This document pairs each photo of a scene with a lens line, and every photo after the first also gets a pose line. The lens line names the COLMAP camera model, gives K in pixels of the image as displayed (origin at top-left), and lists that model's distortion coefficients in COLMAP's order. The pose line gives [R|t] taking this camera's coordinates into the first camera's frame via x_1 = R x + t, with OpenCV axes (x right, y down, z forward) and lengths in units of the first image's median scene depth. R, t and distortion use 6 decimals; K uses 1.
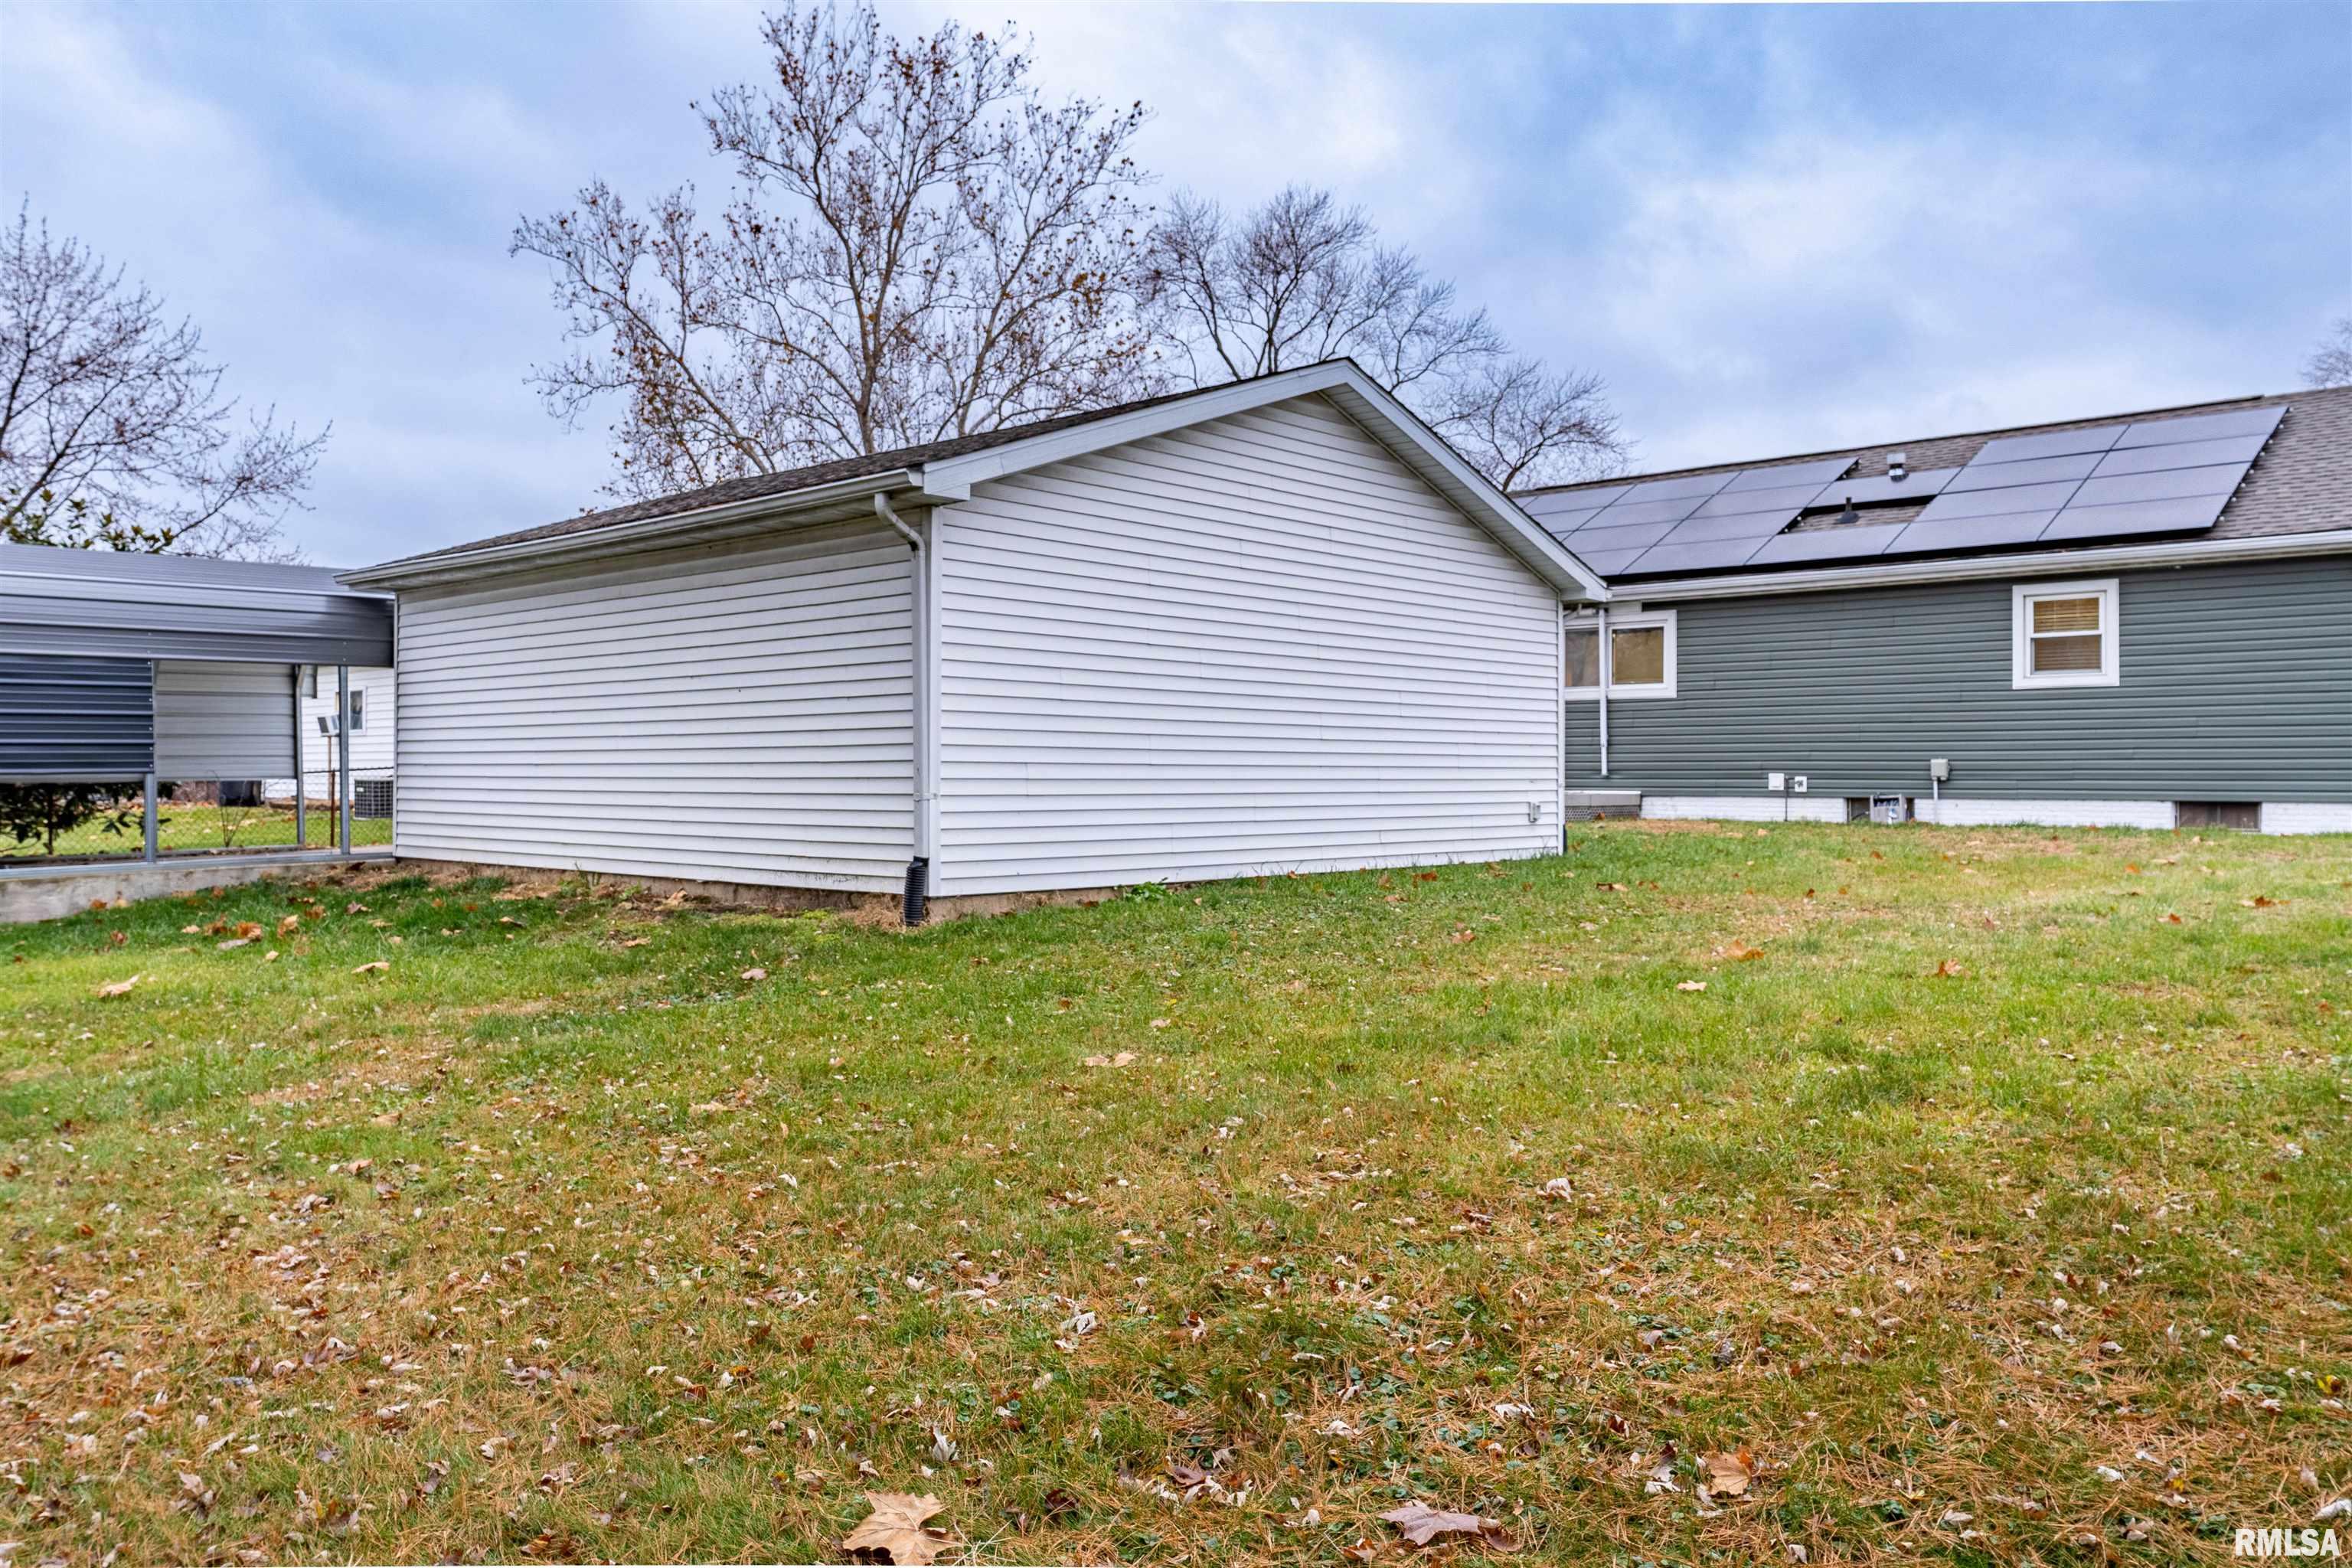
lens RADIAL K [[1767.2, 0, 1173.7], [0, 1767.2, 778.3], [0, 0, 1]] dist [0.001267, 0.006532]
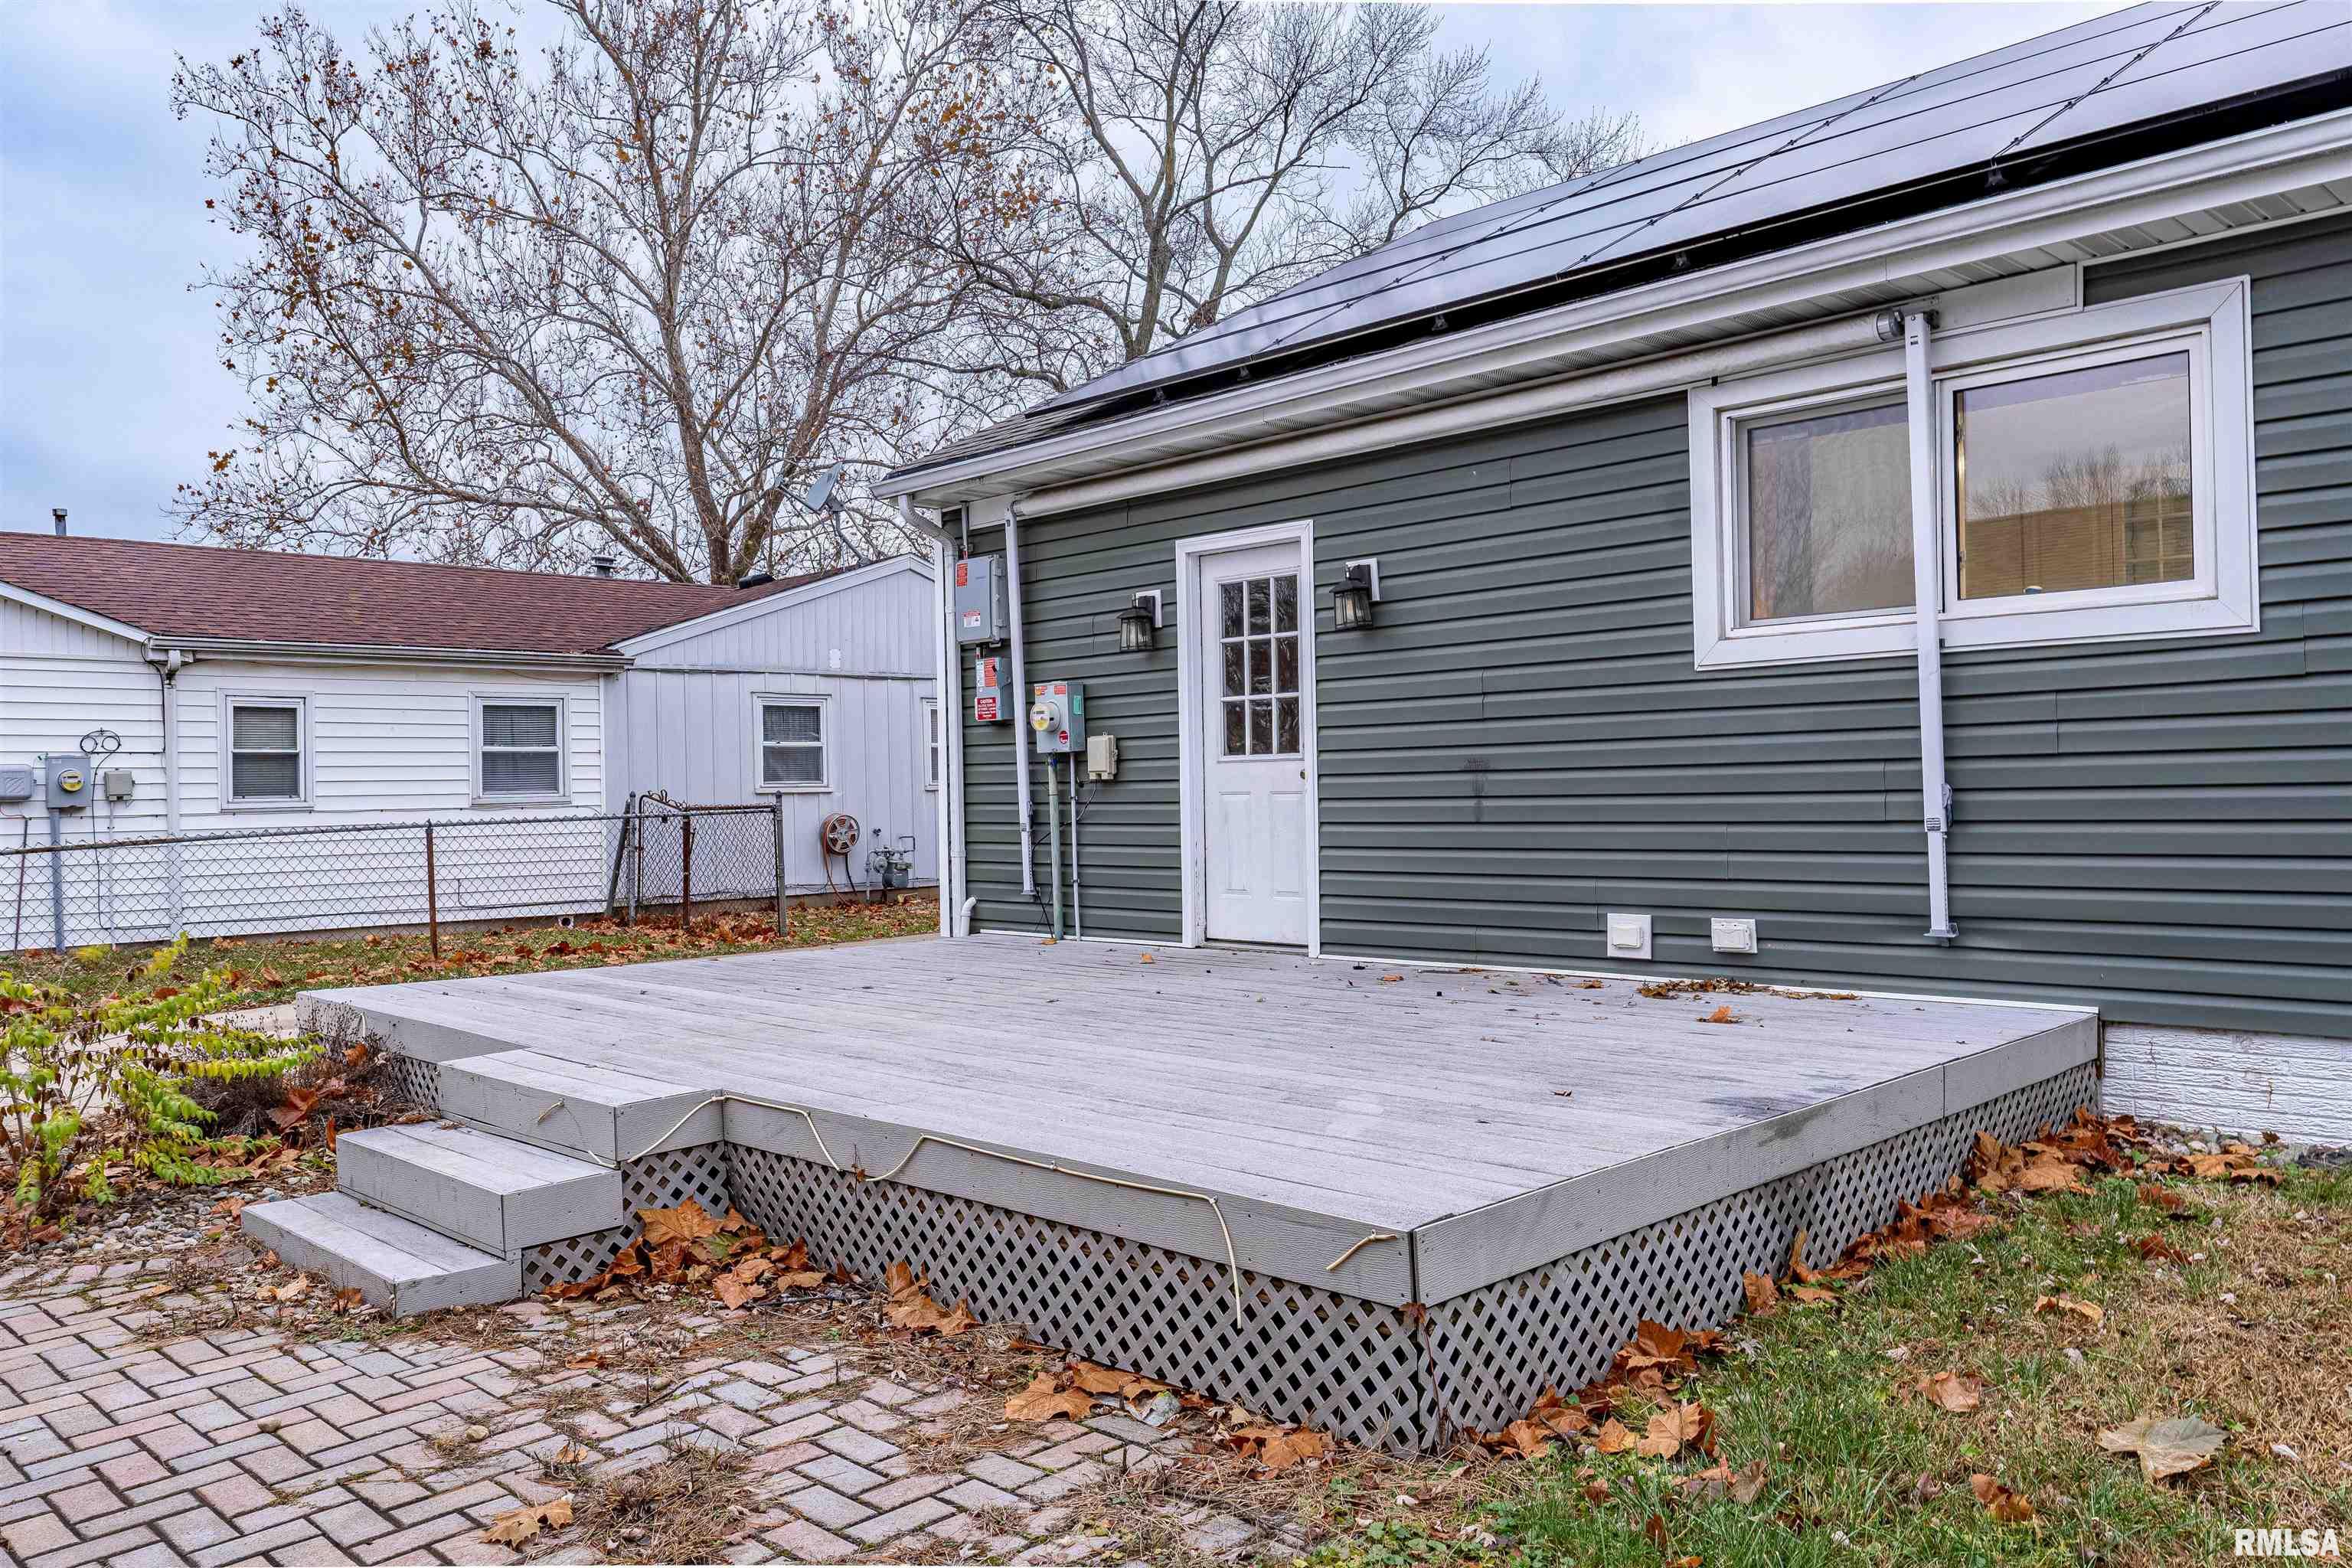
lens RADIAL K [[1767.2, 0, 1179.7], [0, 1767.2, 785.0], [0, 0, 1]] dist [0.001267, 0.006532]
pose [[0.998778, -0.022785, -0.043866, 0.069505], [0.022571, 0.999731, -0.005370, -0.012729], [0.043976, 0.004373, 0.999023, 0.357906]]
